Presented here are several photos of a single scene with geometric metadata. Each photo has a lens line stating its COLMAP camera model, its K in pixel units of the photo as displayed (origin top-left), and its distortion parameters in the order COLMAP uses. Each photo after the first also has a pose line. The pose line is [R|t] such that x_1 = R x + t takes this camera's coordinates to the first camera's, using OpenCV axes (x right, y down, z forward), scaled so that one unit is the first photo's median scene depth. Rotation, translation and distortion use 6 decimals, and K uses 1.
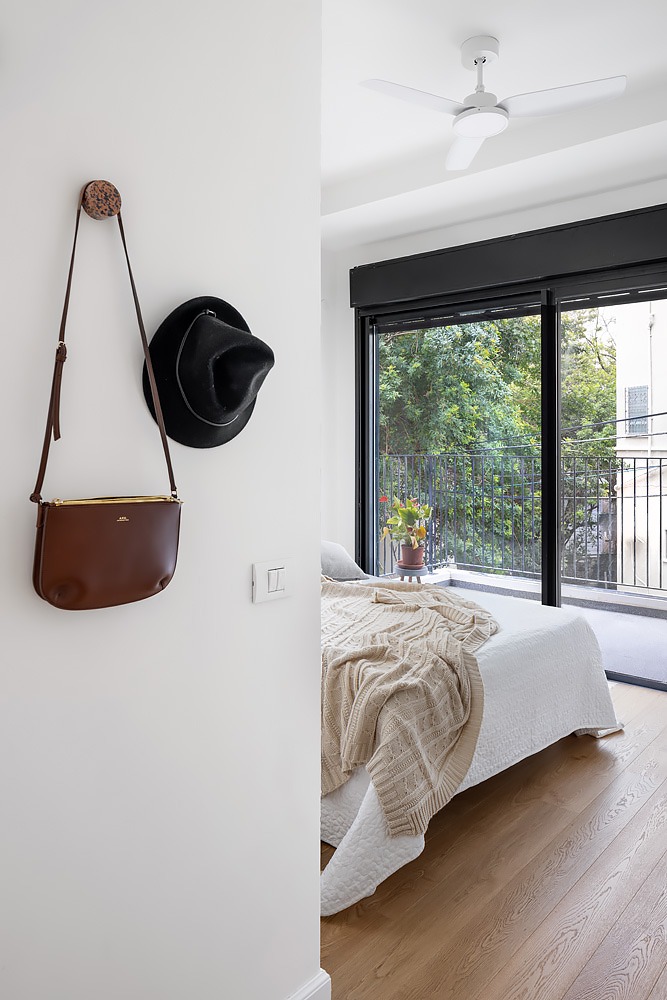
lens RADIAL K [[684.2, 0, 347.5], [0, 684.2, 438.0], [0, 0, 1]] dist [-0.009447, -0.001884]
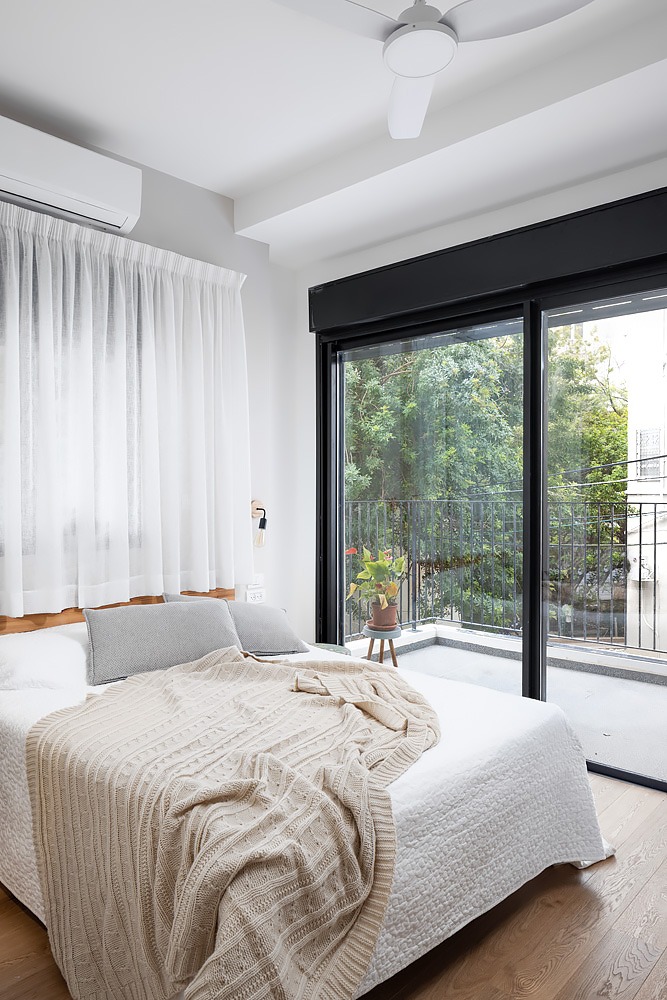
lens RADIAL K [[684.2, 0, 334.1], [0, 684.2, 504.1], [0, 0, 1]] dist [-0.009447, -0.001884]
pose [[0.999468, -0.005918, -0.032069, 0.062112], [0.006888, 0.999520, 0.030216, 0.001942], [0.031875, -0.030421, 0.999029, 0.125933]]
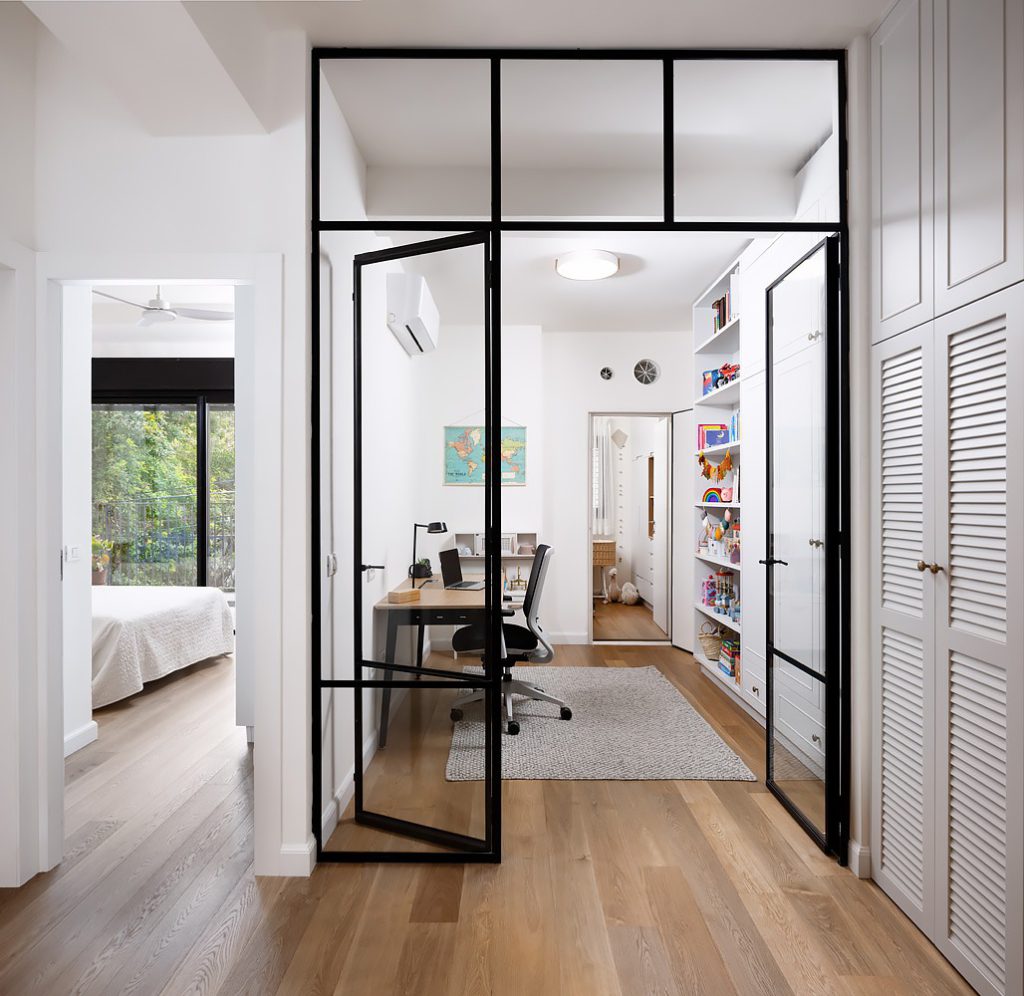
lens RADIAL K [[626.1, 0, 476.8], [0, 626.1, 497.7], [0, 0, 1]] dist [-0.001853, 0.001011]
pose [[0.772813, -0.003029, 0.634626, -0.140916], [-0.006814, 0.999891, 0.013070, -0.006960], [-0.634597, -0.014425, 0.772709, -0.539680]]
